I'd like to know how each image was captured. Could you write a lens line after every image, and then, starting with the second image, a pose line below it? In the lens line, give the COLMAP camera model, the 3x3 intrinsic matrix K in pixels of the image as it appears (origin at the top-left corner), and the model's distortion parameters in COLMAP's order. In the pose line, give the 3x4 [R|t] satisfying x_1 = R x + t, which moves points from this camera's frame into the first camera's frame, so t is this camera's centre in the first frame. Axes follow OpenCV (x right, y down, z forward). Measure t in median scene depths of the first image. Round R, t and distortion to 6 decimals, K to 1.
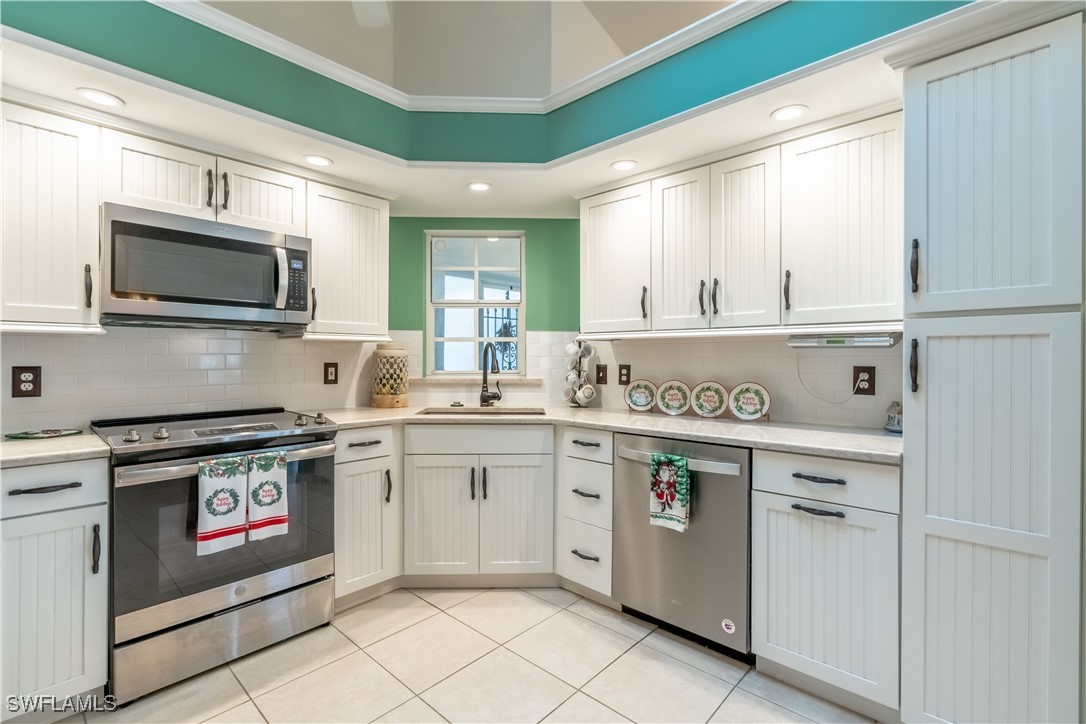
lens RADIAL K [[487.5, 0, 534.5], [0, 487.5, 359.4], [0, 0, 1]] dist [-0.002107, 0.000500]
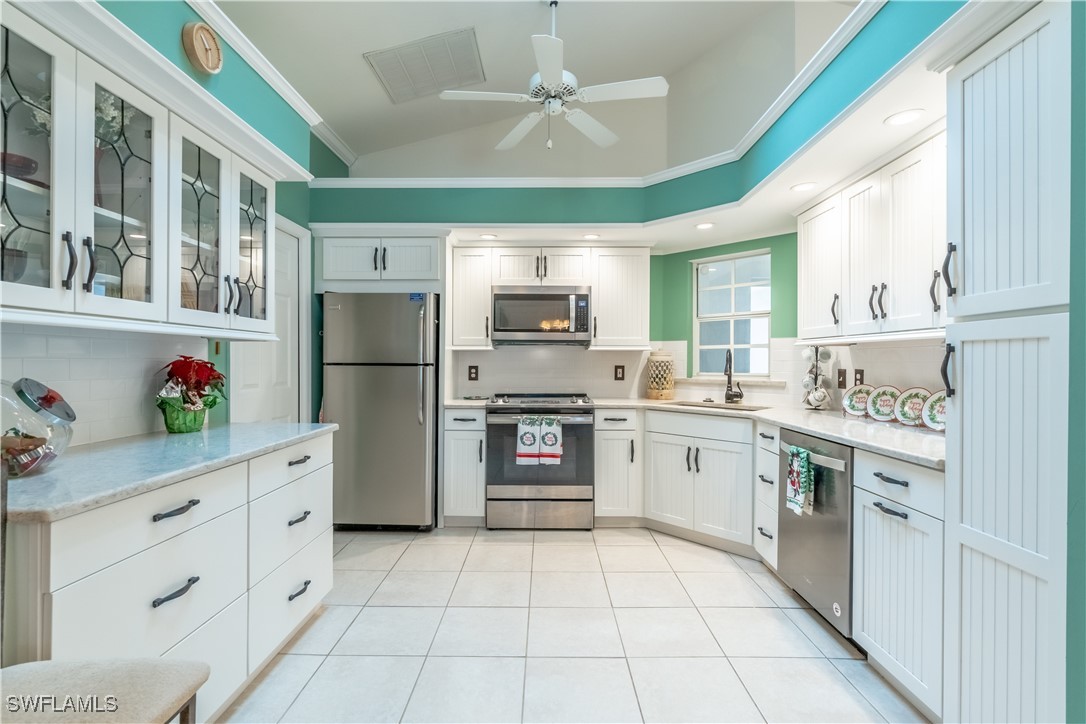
lens RADIAL K [[488.2, 0, 540.5], [0, 488.2, 362.6], [0, 0, 1]] dist [-0.002989, -0.000115]
pose [[0.673677, 0.002065, -0.739023, 0.618833], [-0.003623, 0.999993, -0.000508, 0.000146], [0.739017, 0.003020, 0.673680, -0.182353]]
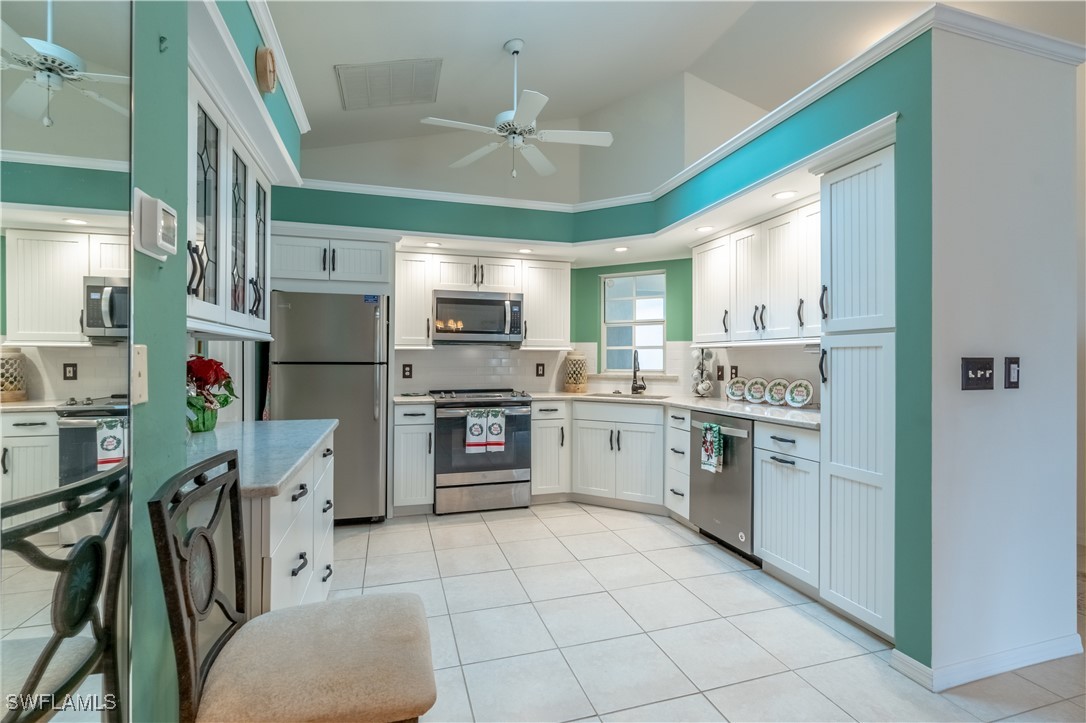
lens RADIAL K [[487.5, 0, 534.5], [0, 487.5, 358.9], [0, 0, 1]] dist [-0.002107, 0.000500]
pose [[0.860122, -0.000868, -0.510088, 0.507063], [-0.001831, 0.999987, -0.004789, -0.000715], [0.510085, 0.005053, 0.860109, -0.531137]]
